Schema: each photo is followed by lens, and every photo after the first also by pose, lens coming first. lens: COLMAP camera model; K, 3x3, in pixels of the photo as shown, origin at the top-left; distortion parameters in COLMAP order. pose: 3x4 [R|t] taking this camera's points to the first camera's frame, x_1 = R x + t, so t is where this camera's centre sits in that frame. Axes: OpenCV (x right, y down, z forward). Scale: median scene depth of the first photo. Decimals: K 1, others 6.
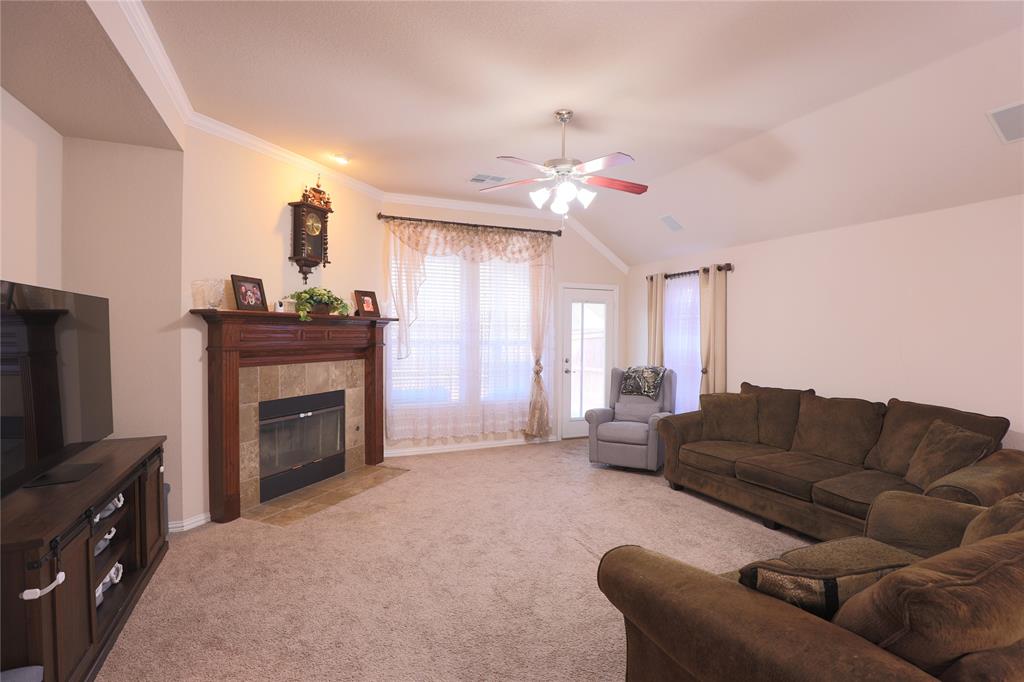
lens RADIAL K [[480.1, 0, 513.8], [0, 480.1, 340.9], [0, 0, 1]] dist [0.000461, 0.000029]
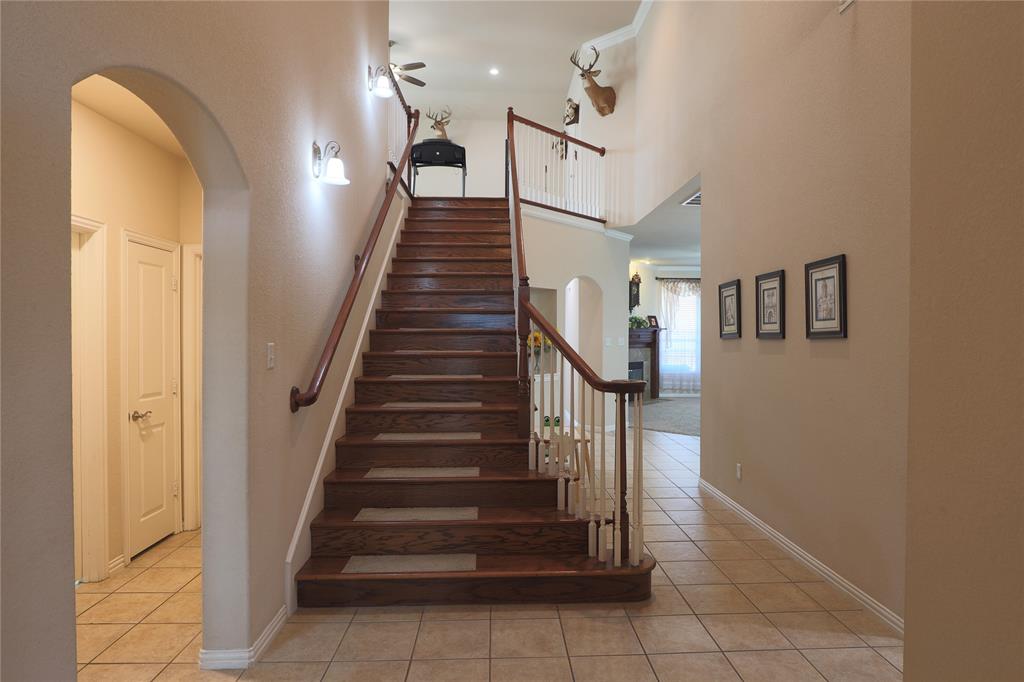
lens RADIAL K [[587.5, 0, 516.0], [0, 587.5, 339.1], [0, 0, 1]] dist [-0.003592, -0.000097]
pose [[0.929880, 0.000240, -0.367862, 0.087386], [-0.007616, 0.999798, -0.018599, 0.051541], [0.367783, 0.020097, 0.929694, -1.596348]]
